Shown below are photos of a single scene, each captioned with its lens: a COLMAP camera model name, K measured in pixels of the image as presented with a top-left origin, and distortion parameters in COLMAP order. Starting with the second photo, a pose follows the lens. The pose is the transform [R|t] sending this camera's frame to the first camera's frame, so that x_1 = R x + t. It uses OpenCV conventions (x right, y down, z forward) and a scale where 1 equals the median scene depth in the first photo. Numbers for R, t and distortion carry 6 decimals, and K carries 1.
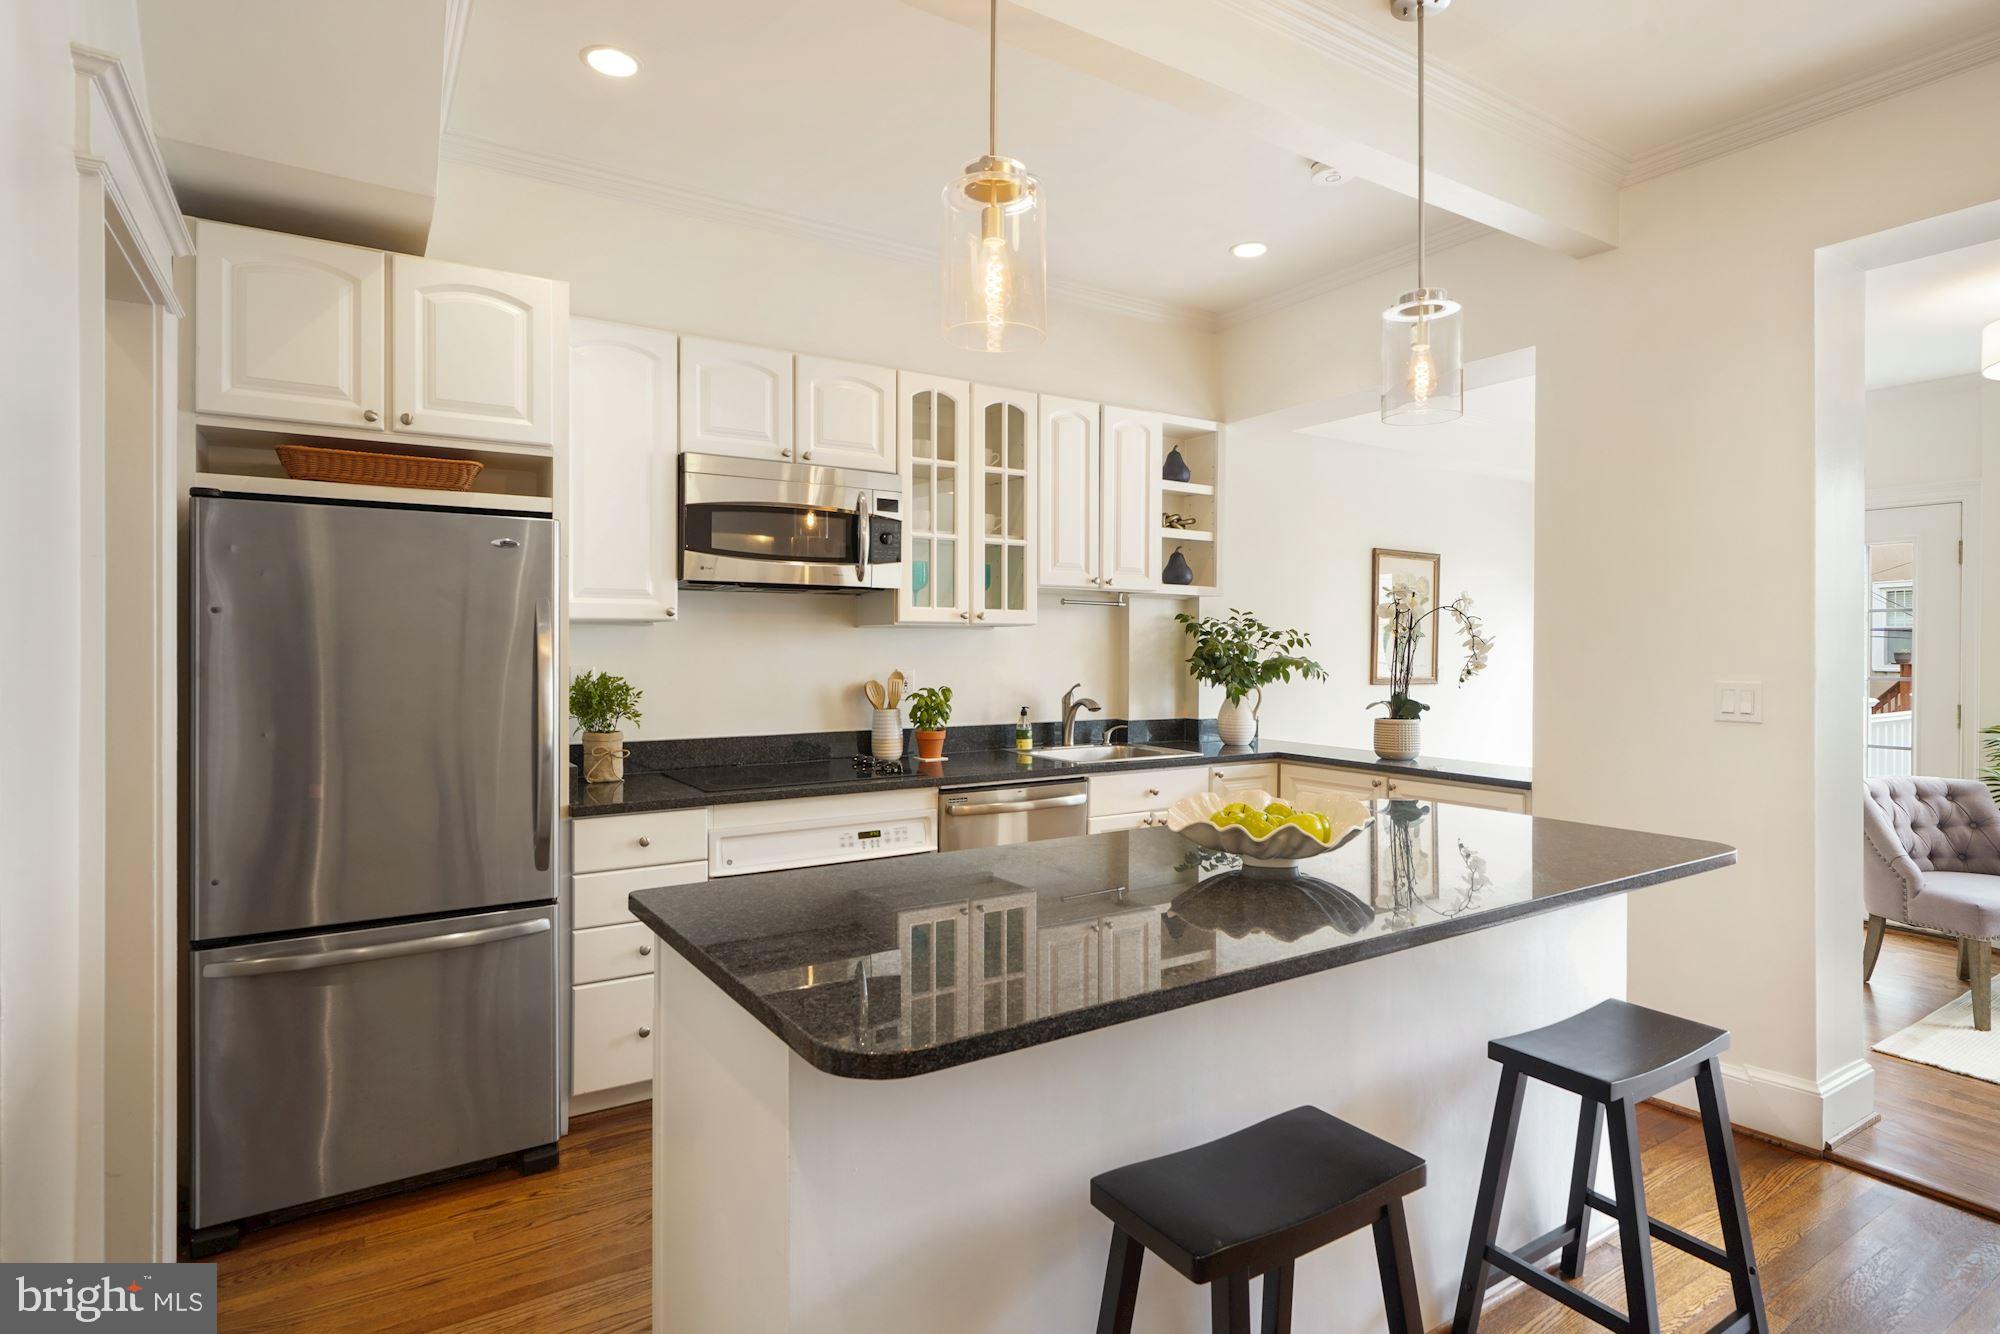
lens RADIAL K [[974.6, 0, 1007.8], [0, 974.6, 650.8], [0, 0, 1]] dist [-0.003363, -0.000026]
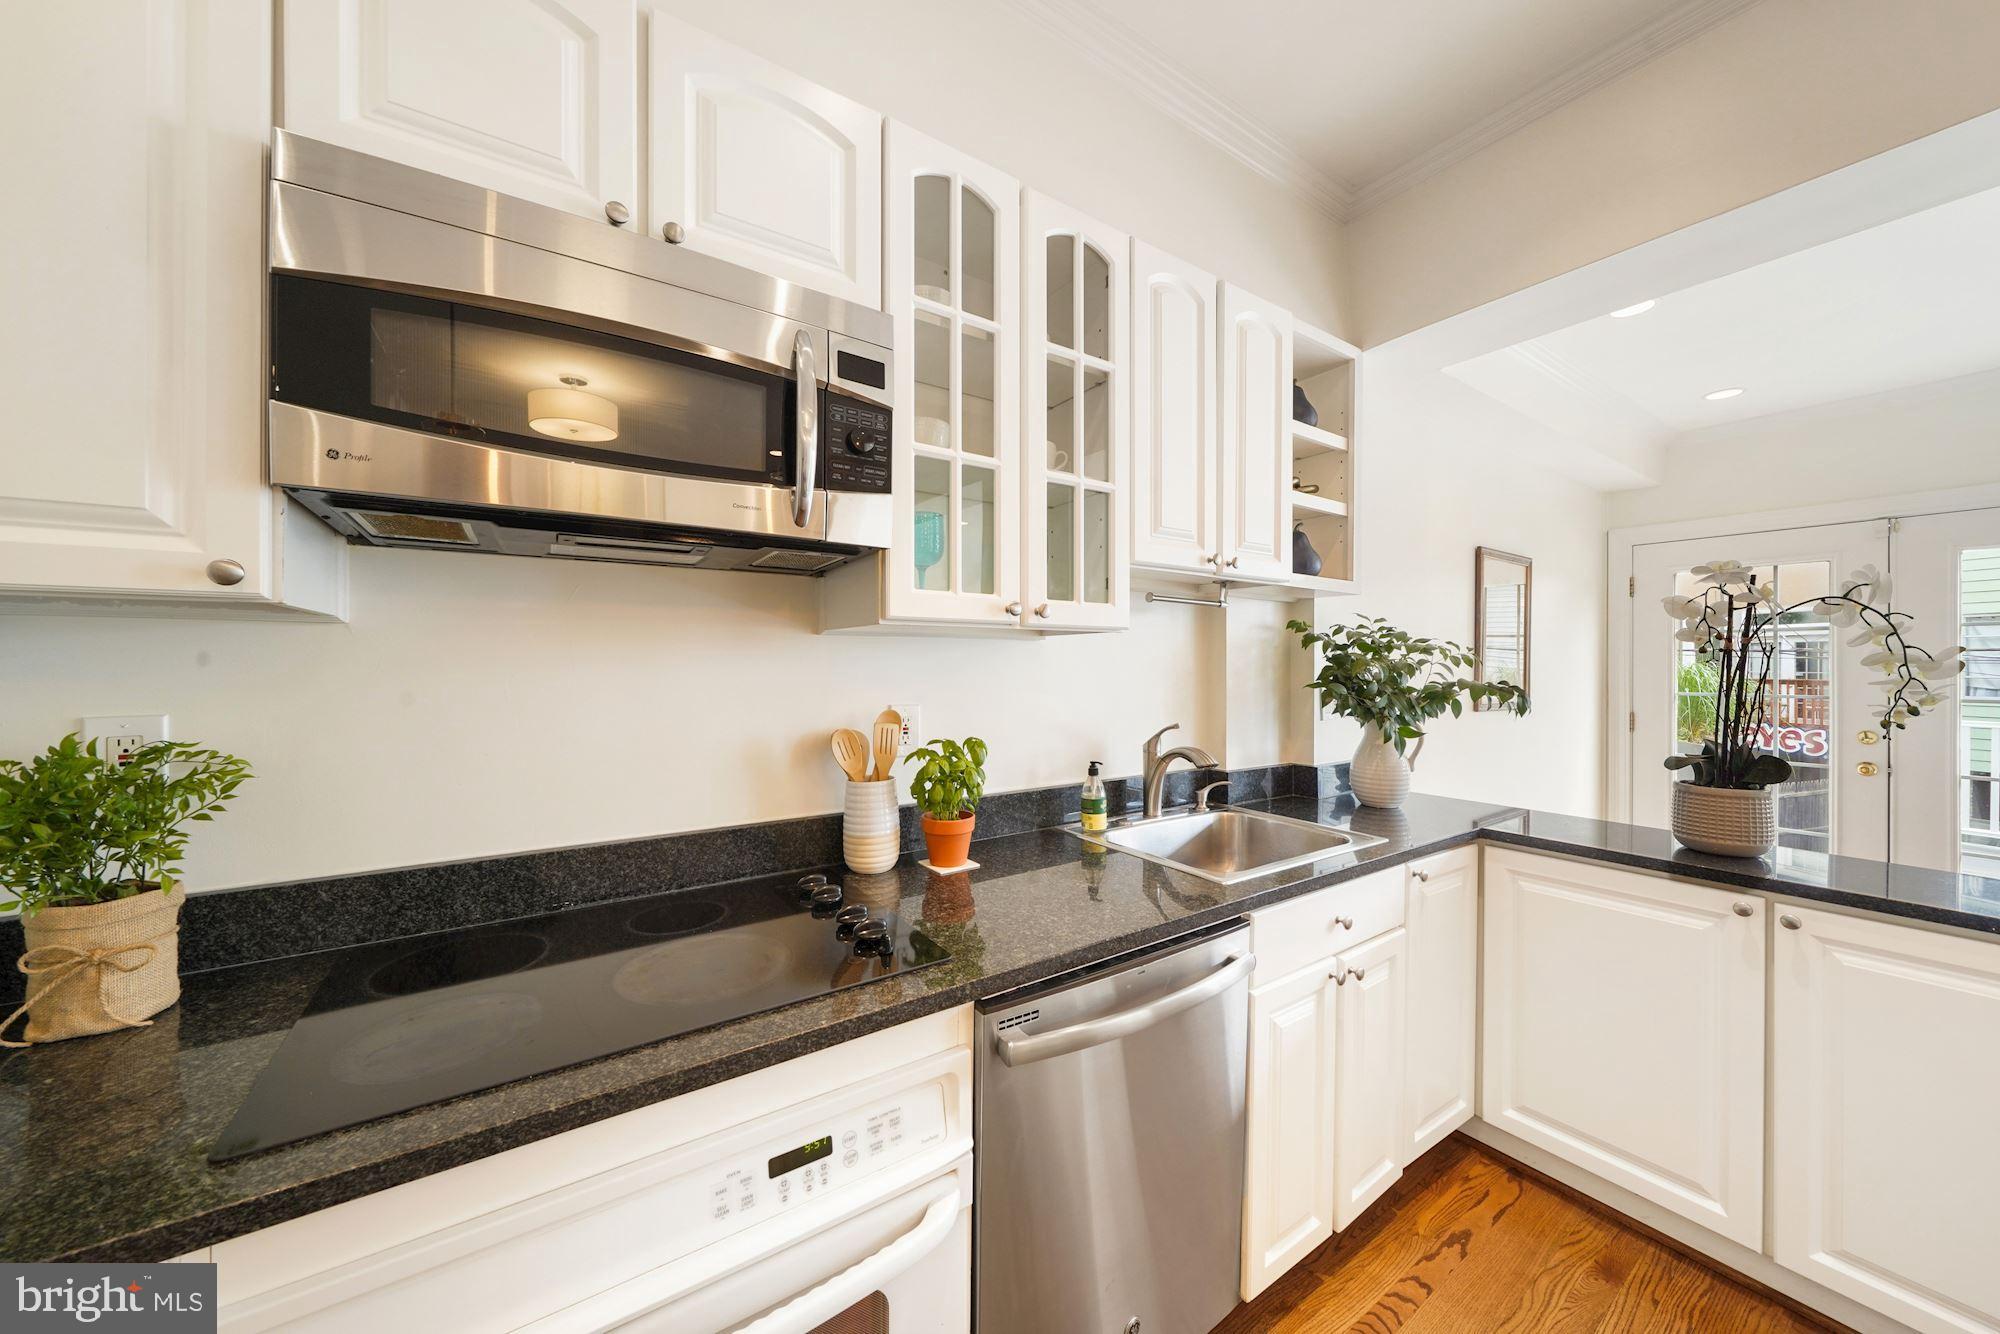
lens RADIAL K [[697.1, 0, 993.9], [0, 697.1, 665.9], [0, 0, 1]] dist [-0.005932, -0.000339]
pose [[0.999989, -0.001648, 0.004383, -0.054346], [0.001663, 0.999993, -0.003308, -0.003750], [-0.004377, 0.003315, 0.999985, 0.591747]]
